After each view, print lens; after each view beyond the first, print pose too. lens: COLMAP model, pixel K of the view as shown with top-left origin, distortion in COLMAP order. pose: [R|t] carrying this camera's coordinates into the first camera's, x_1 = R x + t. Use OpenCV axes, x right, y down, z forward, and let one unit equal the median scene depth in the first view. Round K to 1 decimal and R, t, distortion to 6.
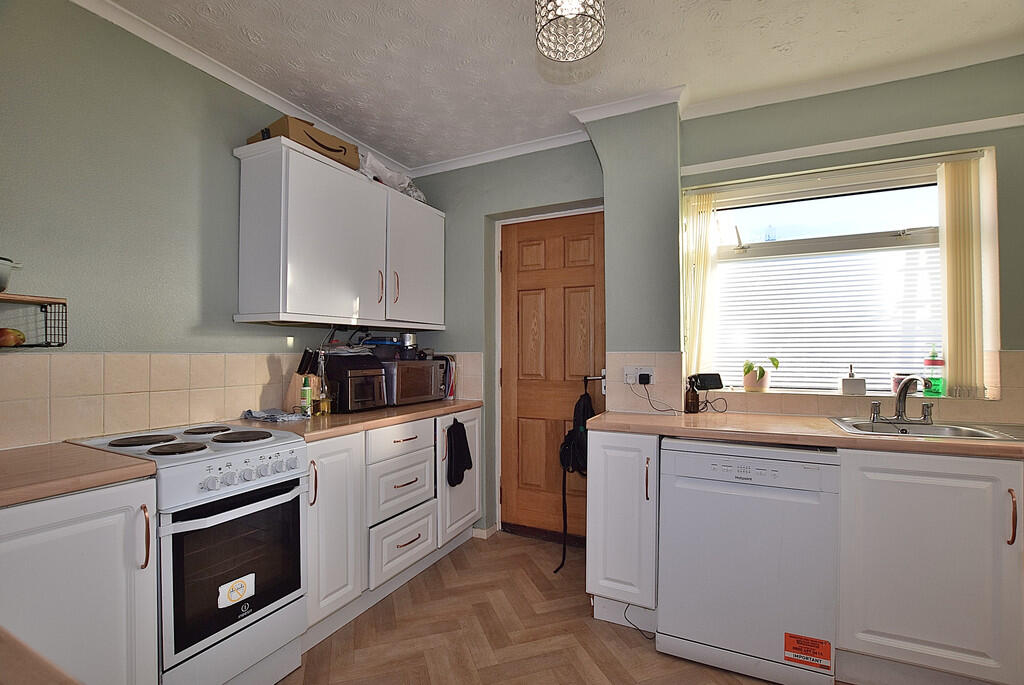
lens RADIAL K [[463.8, 0, 511.5], [0, 463.8, 348.9], [0, 0, 1]] dist [-0.017936, -0.000428]
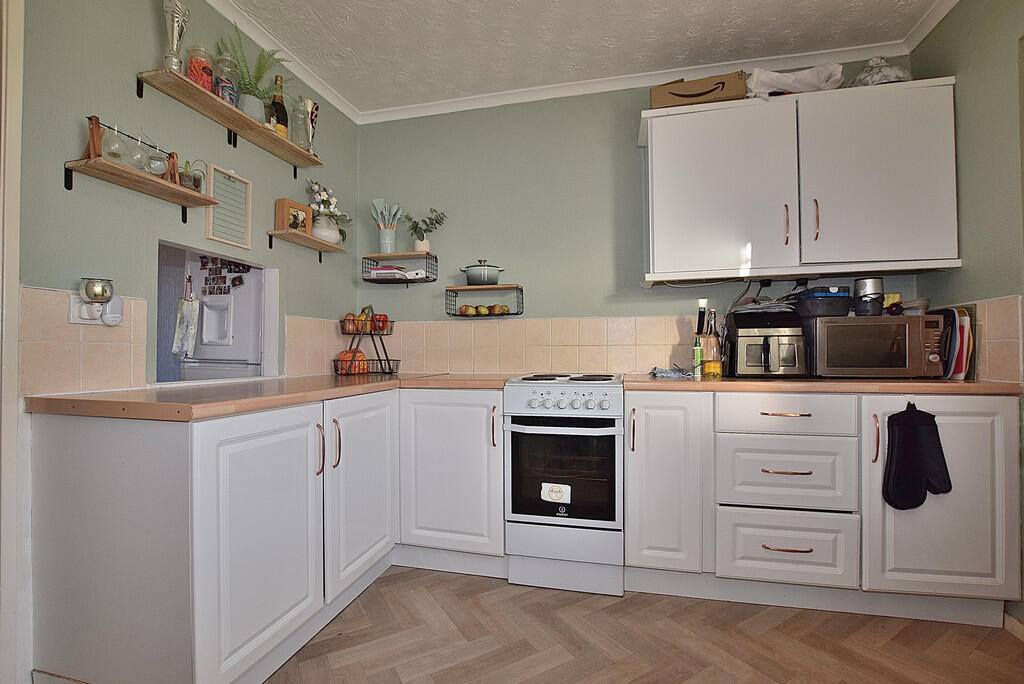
lens RADIAL K [[463.8, 0, 511.5], [0, 463.8, 348.4], [0, 0, 1]] dist [-0.017936, -0.000428]
pose [[0.211652, -0.009870, -0.977295, 0.426441], [0.011574, 0.999904, -0.007592, 0.087955], [0.977277, -0.009704, 0.211746, 0.404462]]
